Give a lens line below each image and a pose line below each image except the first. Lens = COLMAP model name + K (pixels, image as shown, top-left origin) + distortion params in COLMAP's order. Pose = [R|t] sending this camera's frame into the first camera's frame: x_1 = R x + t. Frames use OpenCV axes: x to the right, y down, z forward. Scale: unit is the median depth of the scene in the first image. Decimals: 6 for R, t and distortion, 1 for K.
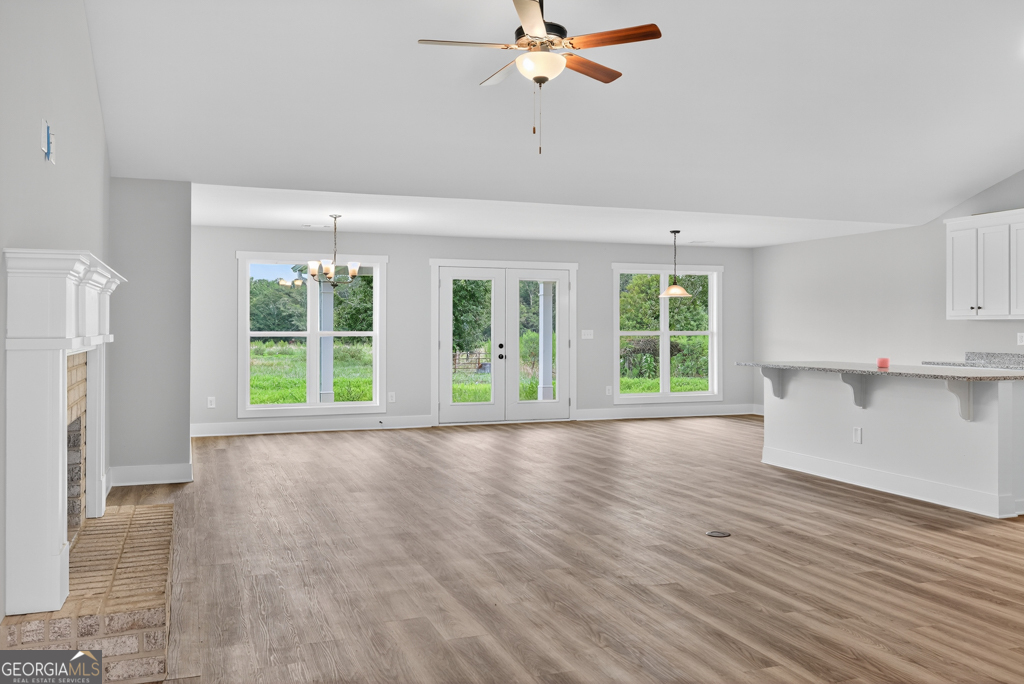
lens RADIAL K [[846.0, 0, 511.9], [0, 846.0, 324.7], [0, 0, 1]] dist [0.031724, -0.003070]
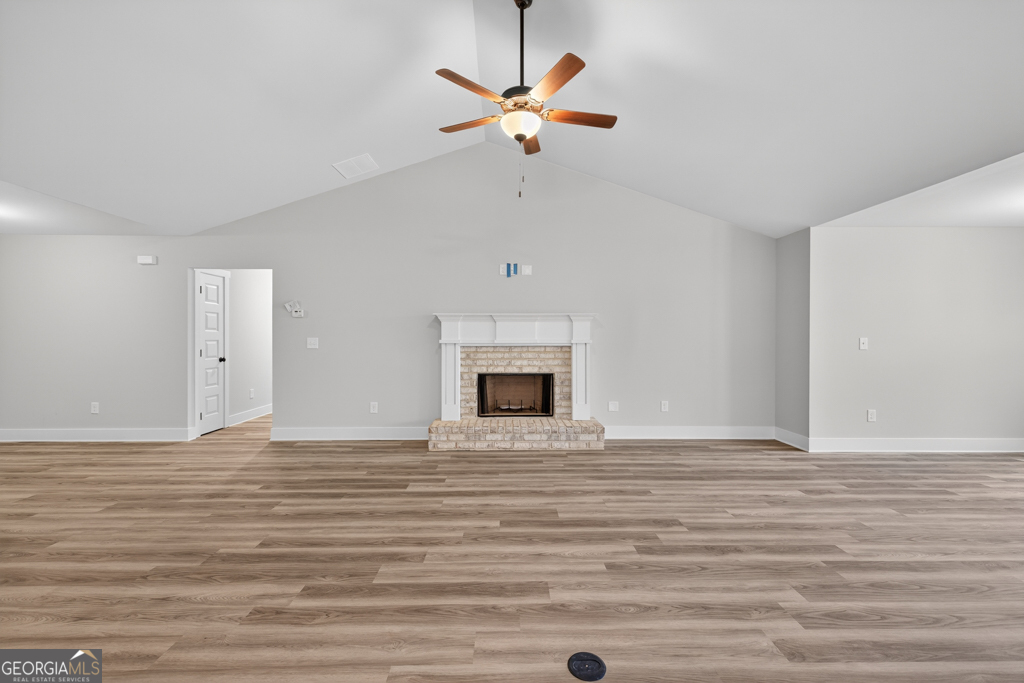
lens RADIAL K [[430.1, 0, 514.7], [0, 430.1, 337.2], [0, 0, 1]] dist [0.010000, -0.000074]
pose [[-0.334477, 0.001066, -0.942403, 0.713018], [0.003860, 0.999993, -0.000238, 0.006158], [0.942396, -0.003717, -0.334479, 1.348584]]
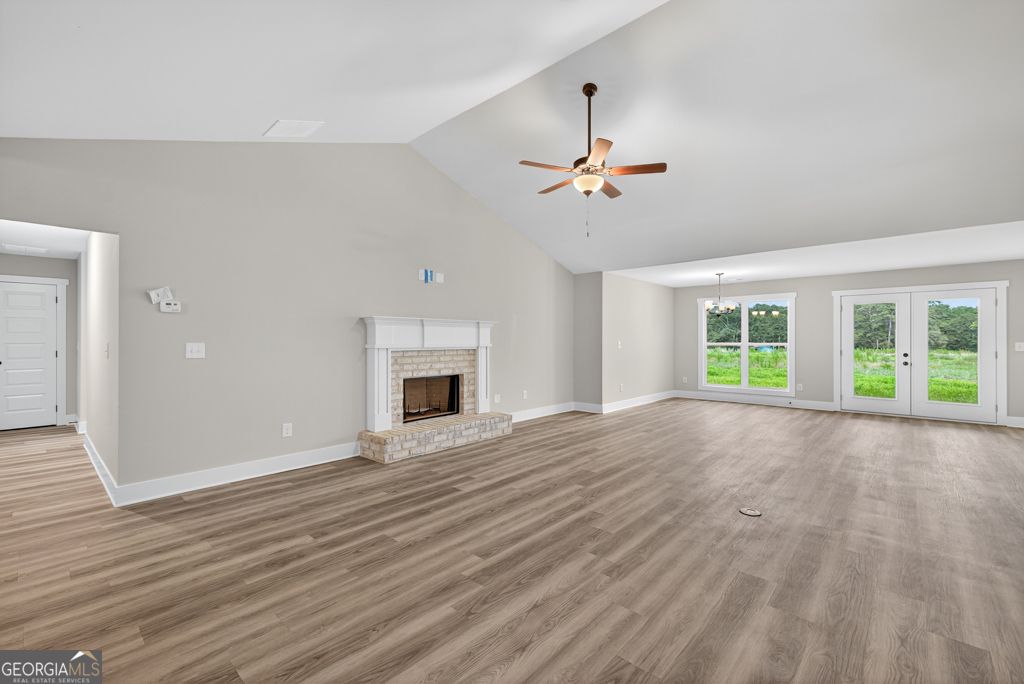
lens RADIAL K [[430.1, 0, 514.7], [0, 430.1, 337.7], [0, 0, 1]] dist [0.010000, -0.000074]
pose [[0.459032, -0.006531, -0.888396, 0.807326], [0.004012, 0.999978, -0.005278, 0.001805], [0.888410, -0.001141, 0.459049, 0.538968]]
